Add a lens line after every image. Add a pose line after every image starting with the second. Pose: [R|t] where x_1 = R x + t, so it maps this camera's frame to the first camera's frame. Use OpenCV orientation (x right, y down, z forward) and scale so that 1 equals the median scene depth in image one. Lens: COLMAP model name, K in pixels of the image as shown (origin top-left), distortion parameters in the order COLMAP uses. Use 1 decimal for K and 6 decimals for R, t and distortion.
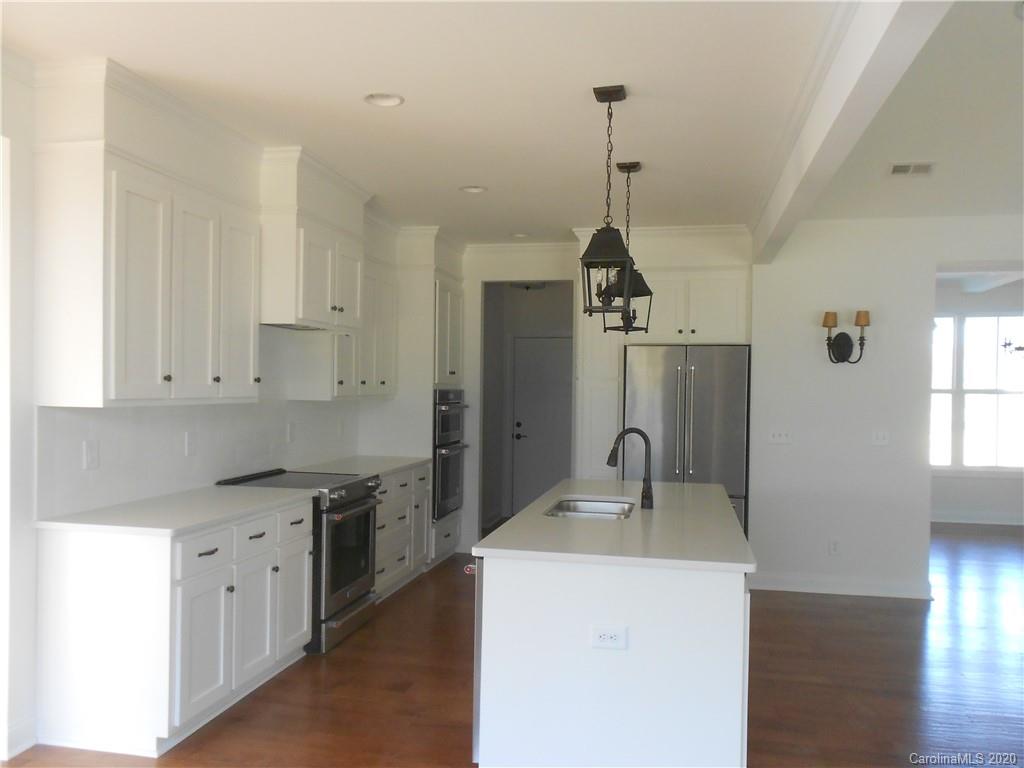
lens RADIAL K [[796.1, 0, 518.4], [0, 796.1, 404.5], [0, 0, 1]] dist [0.008681, -0.010634]
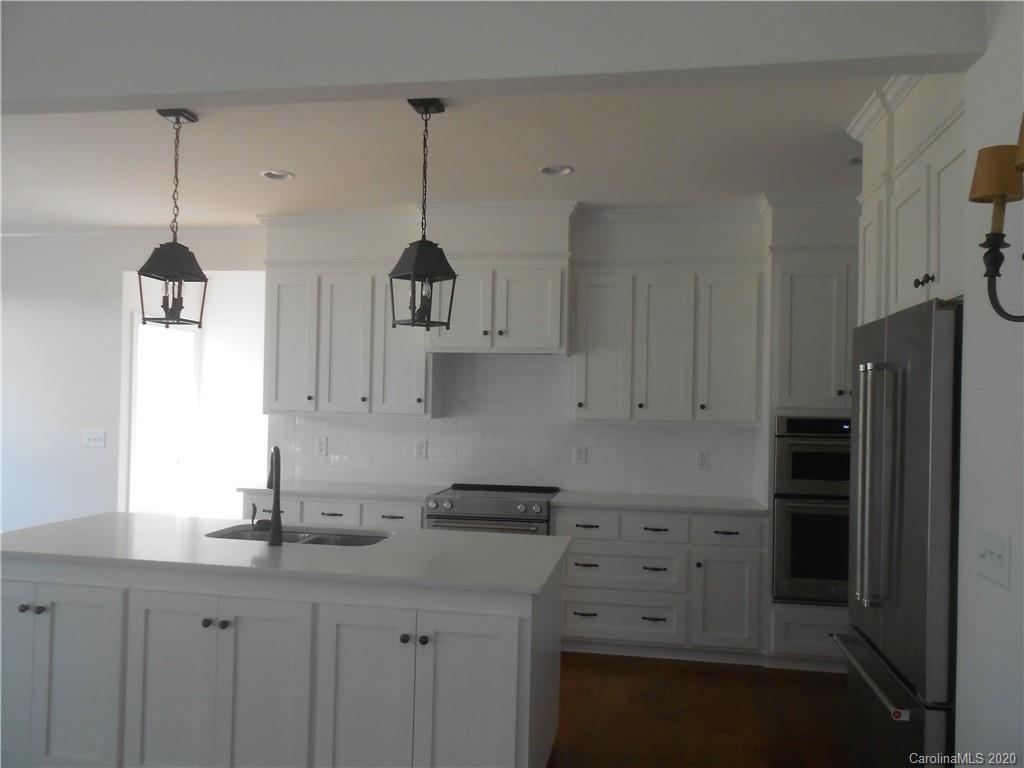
lens RADIAL K [[811.4, 0, 522.8], [0, 811.4, 395.9], [0, 0, 1]] dist [0.036420, -0.003302]
pose [[0.052409, -0.024928, -0.998315, 0.675210], [-0.044022, 0.998659, -0.027248, -0.007792], [0.997655, 0.045376, 0.051242, 0.795361]]
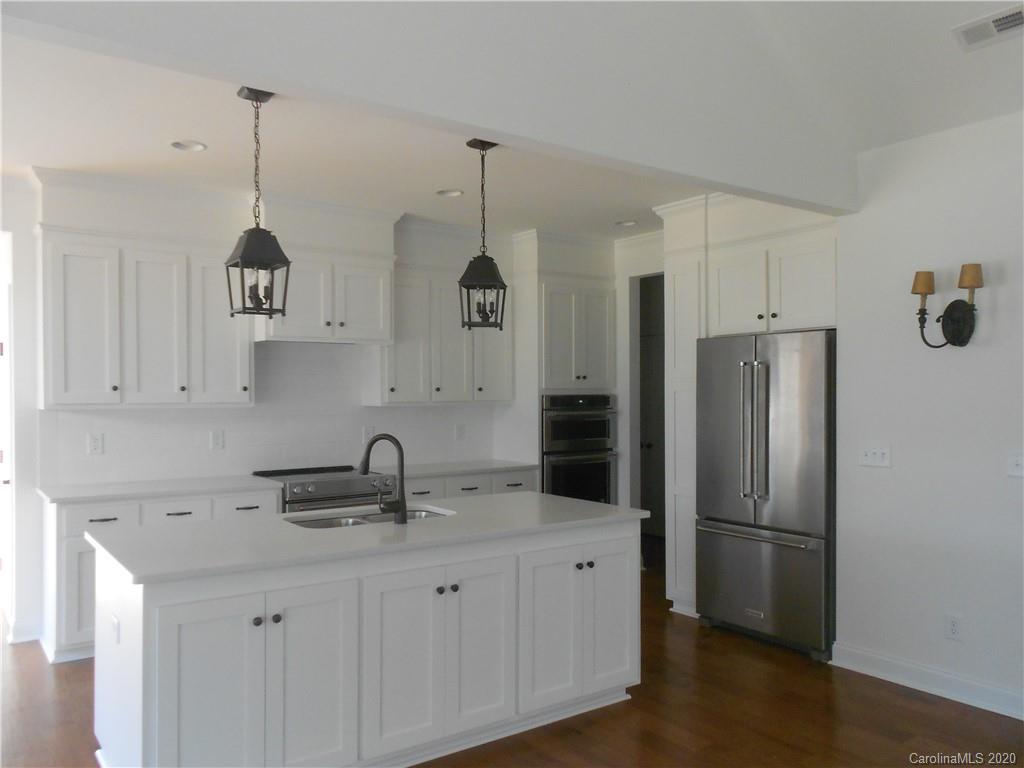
lens RADIAL K [[796.1, 0, 518.4], [0, 796.1, 404.5], [0, 0, 1]] dist [0.008681, -0.010634]
pose [[0.744660, -0.004141, -0.667432, 0.572534], [-0.003267, 0.999946, -0.009849, 0.002716], [0.667436, 0.009515, 0.744606, 0.273614]]
